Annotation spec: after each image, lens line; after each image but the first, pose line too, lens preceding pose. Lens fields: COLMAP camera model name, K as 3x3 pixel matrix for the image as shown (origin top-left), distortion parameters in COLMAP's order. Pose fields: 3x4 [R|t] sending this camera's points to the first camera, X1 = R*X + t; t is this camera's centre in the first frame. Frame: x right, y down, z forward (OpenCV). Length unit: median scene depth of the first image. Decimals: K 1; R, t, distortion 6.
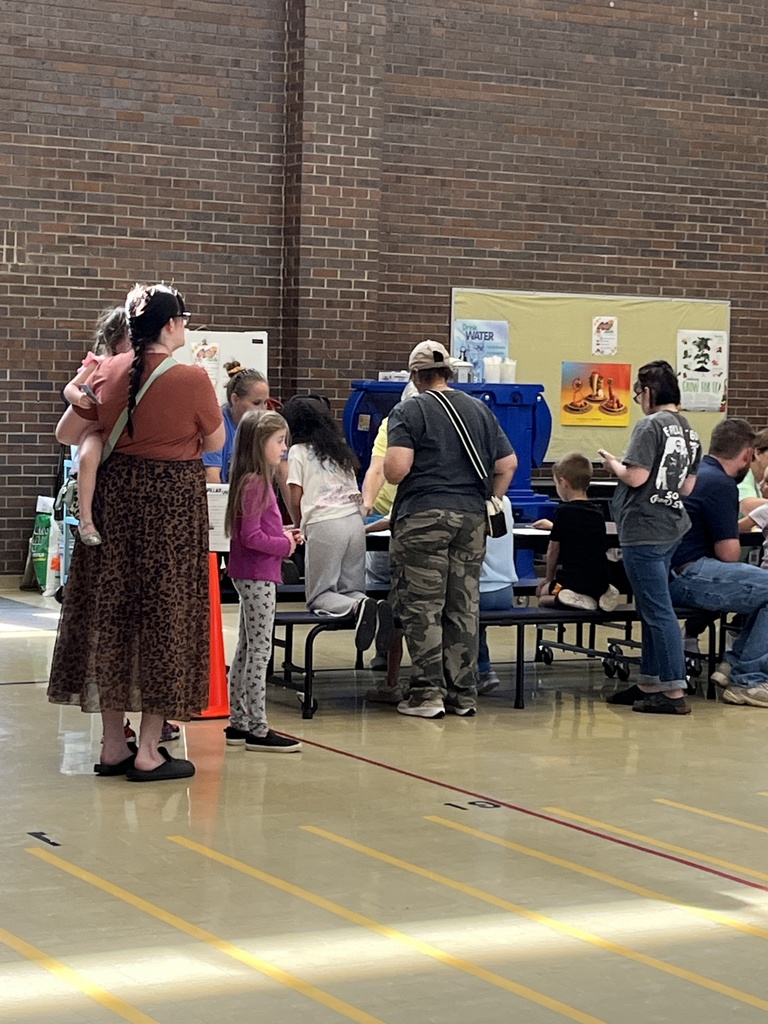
lens RADIAL K [[2393.5, 0, 380.3], [0, 2393.5, 510.7], [0, 0, 1]] dist [0.191784, 0.000000]
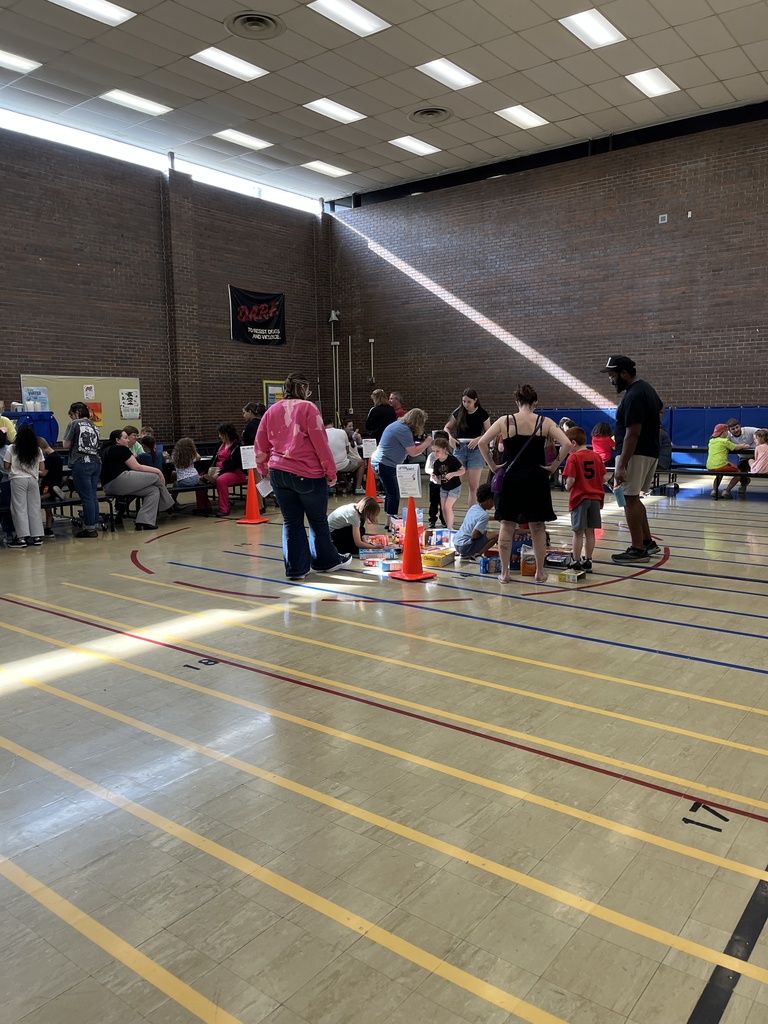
lens RADIAL K [[769.1, 0, 395.8], [0, 769.1, 516.7], [0, 0, 1]] dist [0.036554, -0.075041]
pose [[0.917625, -0.090435, 0.387023, 0.062504], [0.056310, 0.993528, 0.098646, -0.001651], [-0.393439, -0.068727, 0.916778, 0.080390]]
